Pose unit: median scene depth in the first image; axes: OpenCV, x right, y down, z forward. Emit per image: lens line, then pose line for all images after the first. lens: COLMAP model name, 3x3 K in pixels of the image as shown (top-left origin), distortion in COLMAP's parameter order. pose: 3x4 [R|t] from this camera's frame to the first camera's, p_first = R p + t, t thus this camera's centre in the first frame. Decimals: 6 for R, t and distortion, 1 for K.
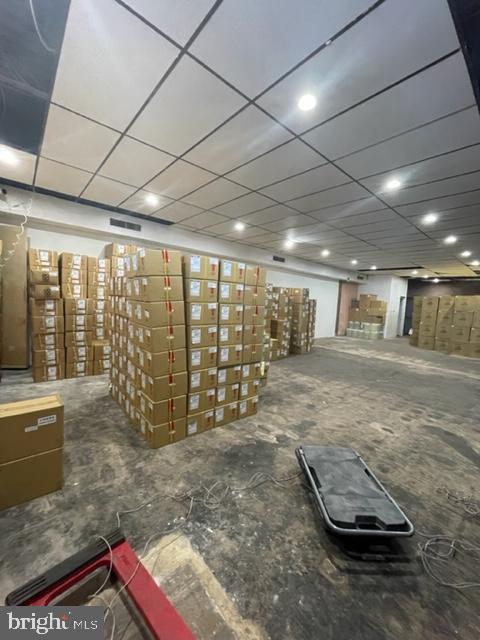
lens RADIAL K [[257.3, 0, 239.5], [0, 257.3, 318.5], [0, 0, 1]] dist [-0.003014, -0.000450]
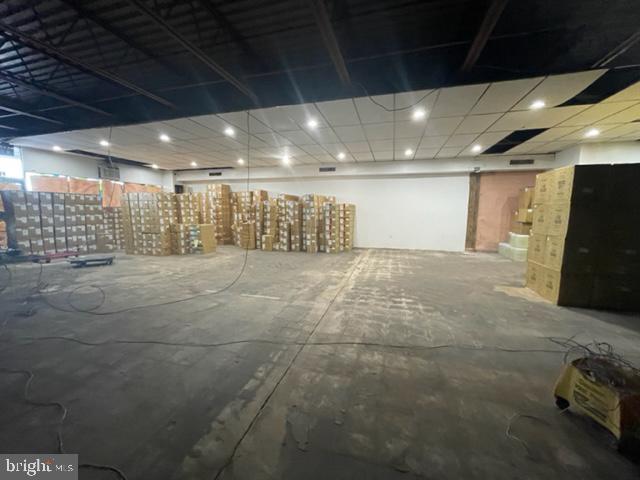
lens RADIAL K [[257.3, 0, 318.5], [0, 257.3, 240.7], [0, 0, 1]] dist [-0.003014, -0.000450]
pose [[0.542111, 0.044846, -0.839110, 2.350924], [-0.033350, 0.998936, 0.031842, 0.092826], [0.839645, 0.010722, 0.543030, 0.804448]]
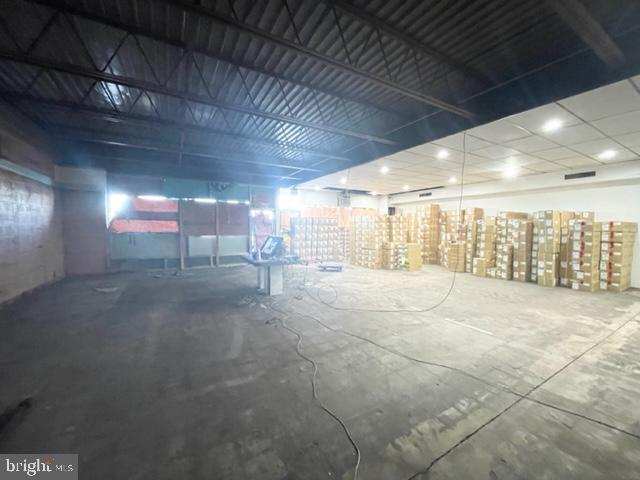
lens RADIAL K [[257.3, 0, 318.5], [0, 257.3, 240.7], [0, 0, 1]] dist [-0.003014, -0.000450]
pose [[-0.186521, -0.005394, -0.982436, 2.411007], [-0.082657, 0.996526, 0.010221, 0.078106], [0.978968, 0.083112, -0.186319, 0.781698]]
